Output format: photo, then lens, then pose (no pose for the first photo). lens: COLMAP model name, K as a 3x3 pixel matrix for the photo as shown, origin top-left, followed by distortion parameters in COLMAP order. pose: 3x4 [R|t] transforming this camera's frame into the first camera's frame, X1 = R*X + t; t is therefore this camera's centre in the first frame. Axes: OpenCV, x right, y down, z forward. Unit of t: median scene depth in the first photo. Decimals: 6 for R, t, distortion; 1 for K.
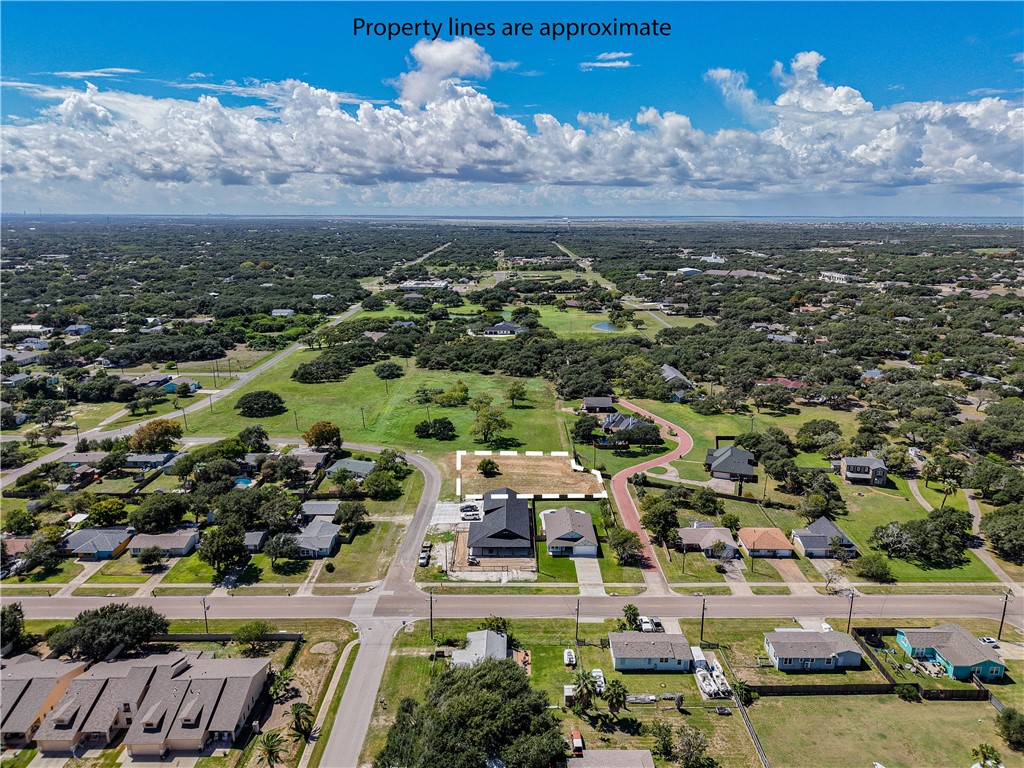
lens RADIAL K [[694.4, 0, 512.0], [0, 694.4, 384.0], [0, 0, 1]] dist [-0.000258, 0.022443]
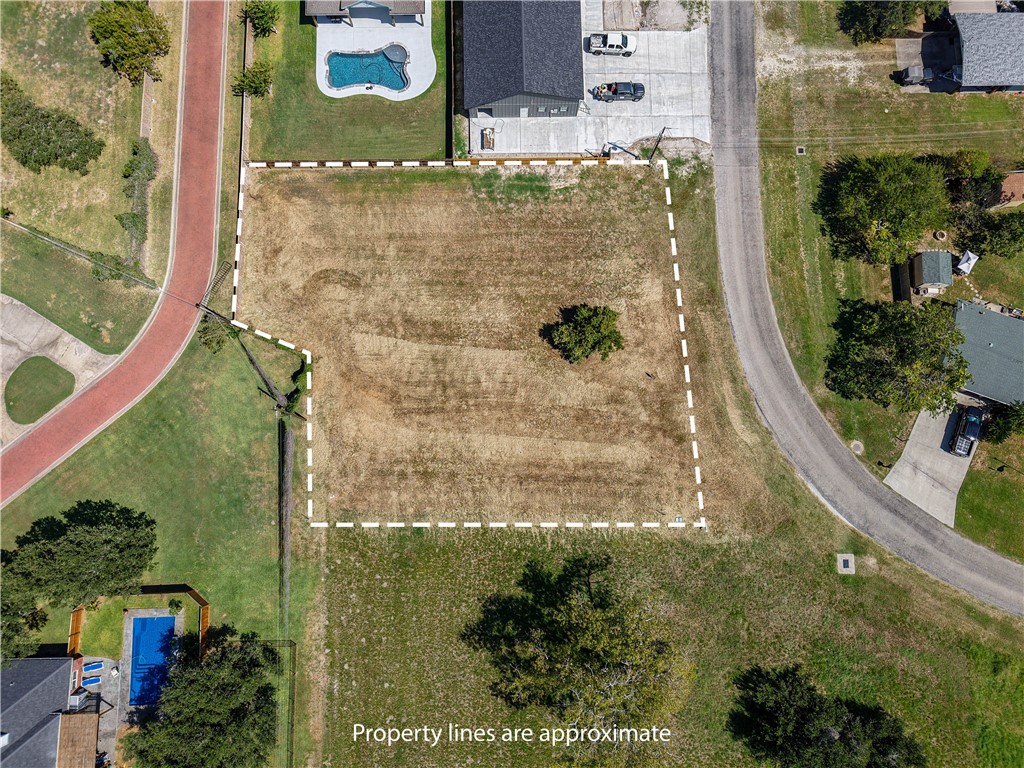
lens RADIAL K [[680.1, 0, 512.0], [0, 680.1, 384.0], [0, 0, 1]] dist [0.049415, -0.056898]
pose [[-0.999858, 0.011188, -0.012574, 0.003359], [-0.013716, -0.108705, 0.993979, -0.170043], [0.009754, 0.994011, 0.108843, 0.893607]]
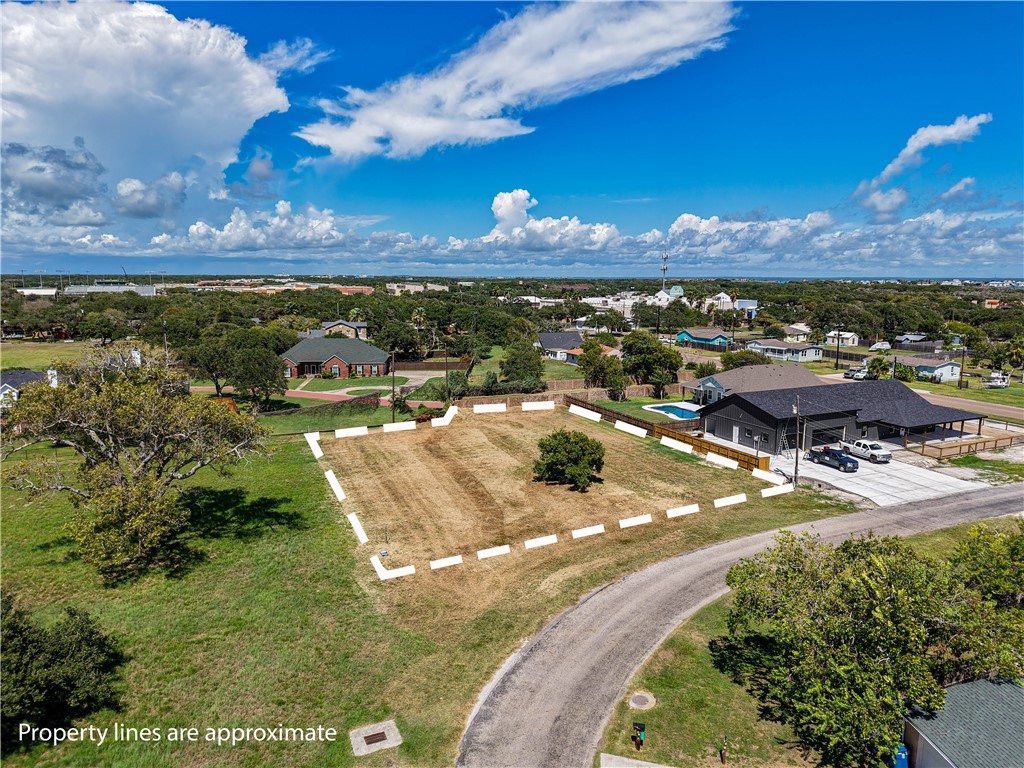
lens RADIAL K [[680.1, 0, 512.0], [0, 680.1, 384.0], [0, 0, 1]] dist [0.049415, -0.056898]
pose [[-0.421898, -0.151799, 0.893845, -0.232350], [0.225696, 0.937264, 0.265702, 0.012333], [-0.878102, 0.313836, -0.361169, 0.998179]]
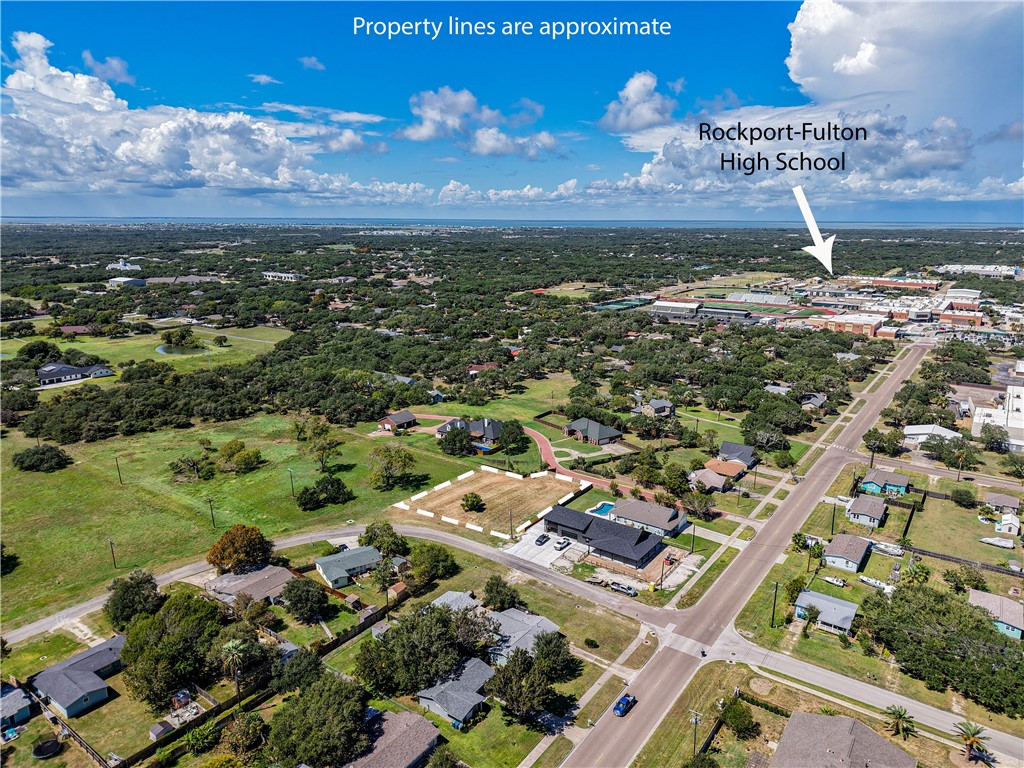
lens RADIAL K [[694.4, 0, 512.0], [0, 694.4, 384.0], [0, 0, 1]] dist [-0.000258, 0.022443]
pose [[0.586275, -0.195955, 0.786055, -0.617781], [0.196279, 0.975753, 0.096850, -0.096377], [-0.785974, 0.097506, 0.610522, 0.357307]]
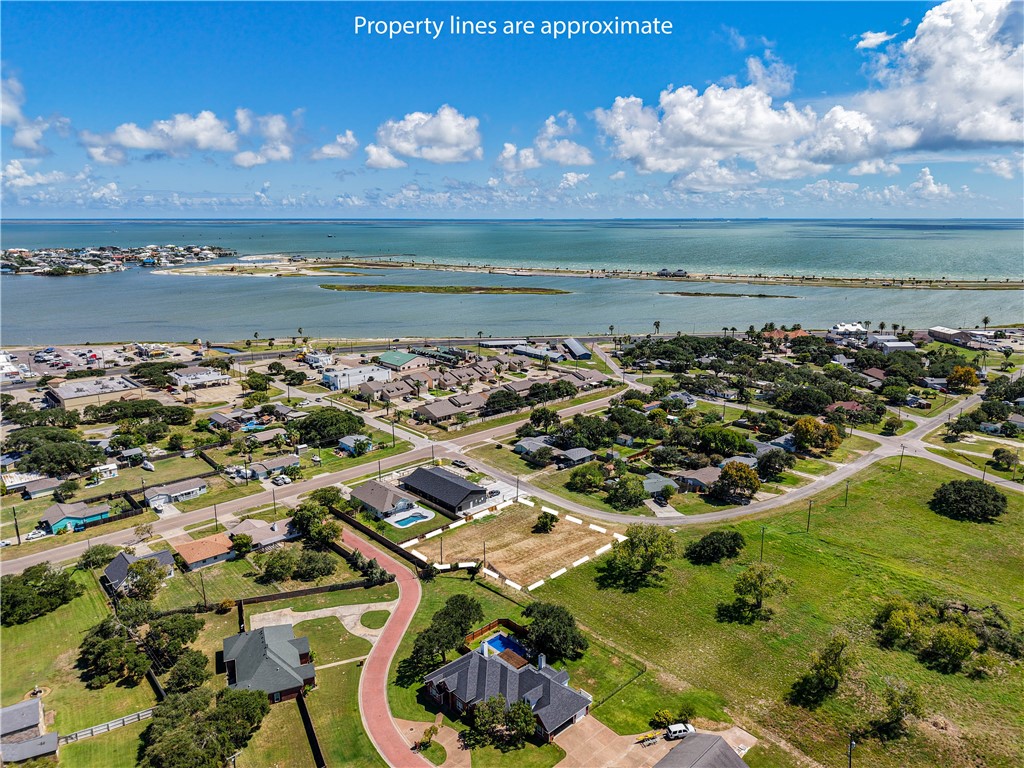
lens RADIAL K [[680.1, 0, 512.0], [0, 680.1, 384.0], [0, 0, 1]] dist [0.049415, -0.056898]
pose [[-0.735490, 0.163699, -0.657462, 0.460638], [-0.164221, 0.898367, 0.407392, -0.323549], [0.657332, 0.407602, -0.633857, 1.290116]]
